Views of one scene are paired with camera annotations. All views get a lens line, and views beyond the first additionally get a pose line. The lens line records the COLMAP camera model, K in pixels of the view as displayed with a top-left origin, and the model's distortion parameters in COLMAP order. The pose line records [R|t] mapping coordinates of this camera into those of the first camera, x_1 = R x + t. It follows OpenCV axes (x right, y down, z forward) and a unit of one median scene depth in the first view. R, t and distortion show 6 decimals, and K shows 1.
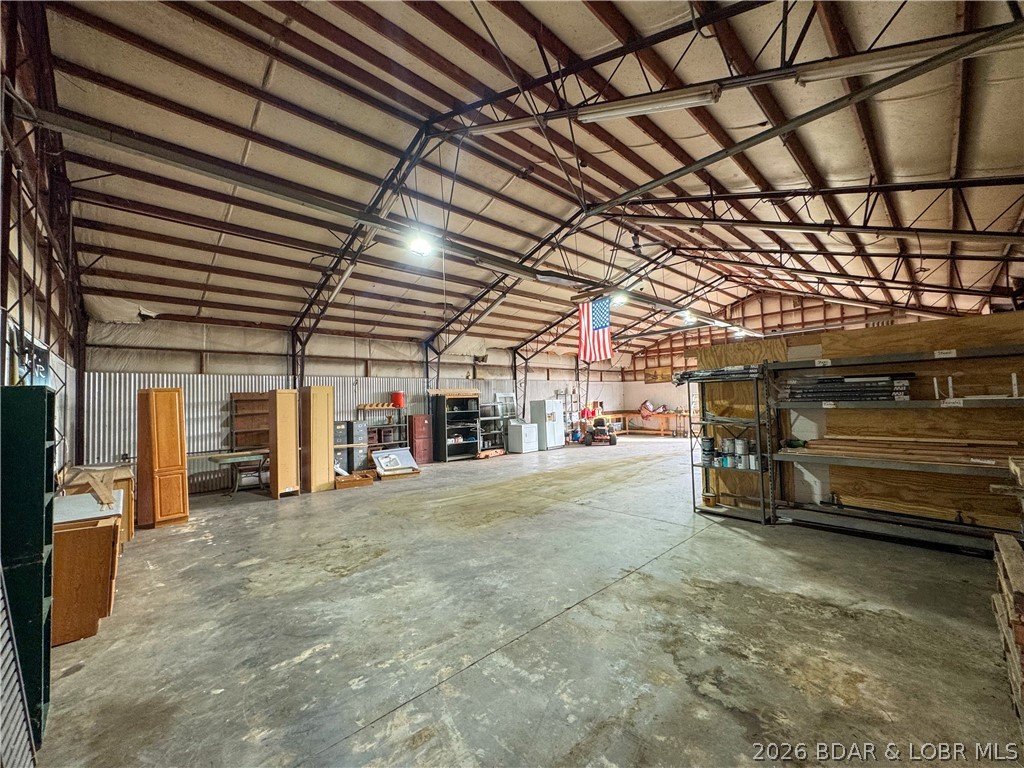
lens RADIAL K [[408.3, 0, 512.0], [0, 408.3, 384.0], [0, 0, 1]] dist [-0.003315, 0.000433]
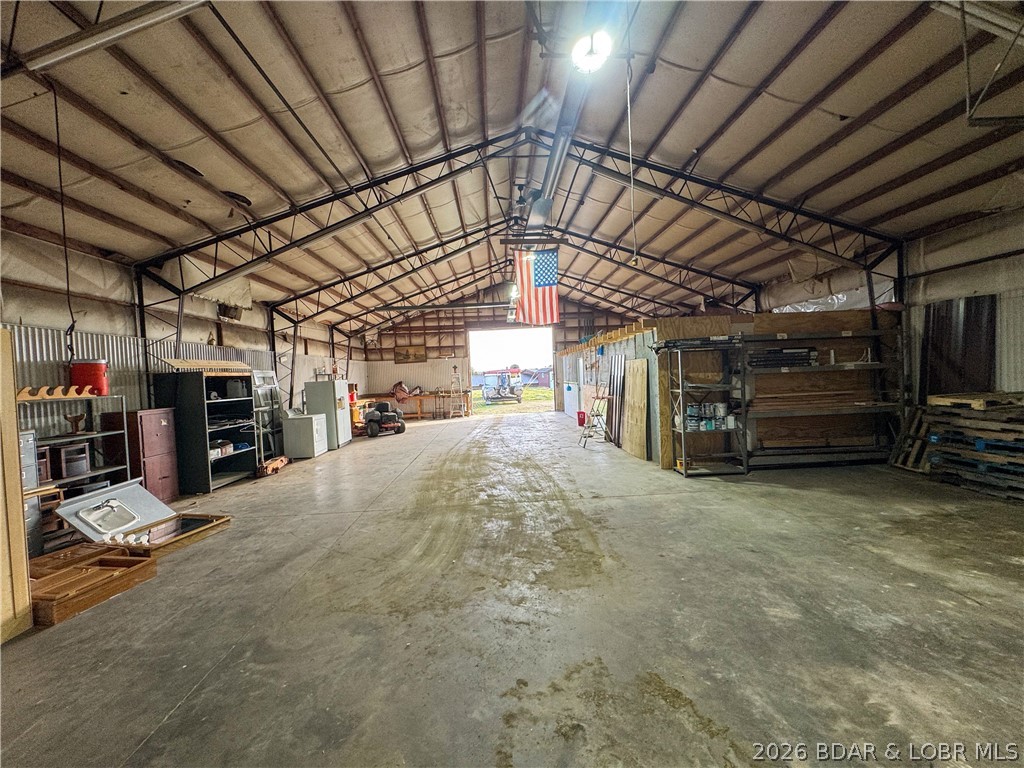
lens RADIAL K [[408.3, 0, 512.0], [0, 408.3, 384.0], [0, 0, 1]] dist [-0.003315, 0.000433]
pose [[0.654054, -0.017647, 0.756242, -0.396749], [-0.006281, 0.999567, 0.028757, 0.034591], [-0.756422, -0.023559, 0.653660, 0.436485]]
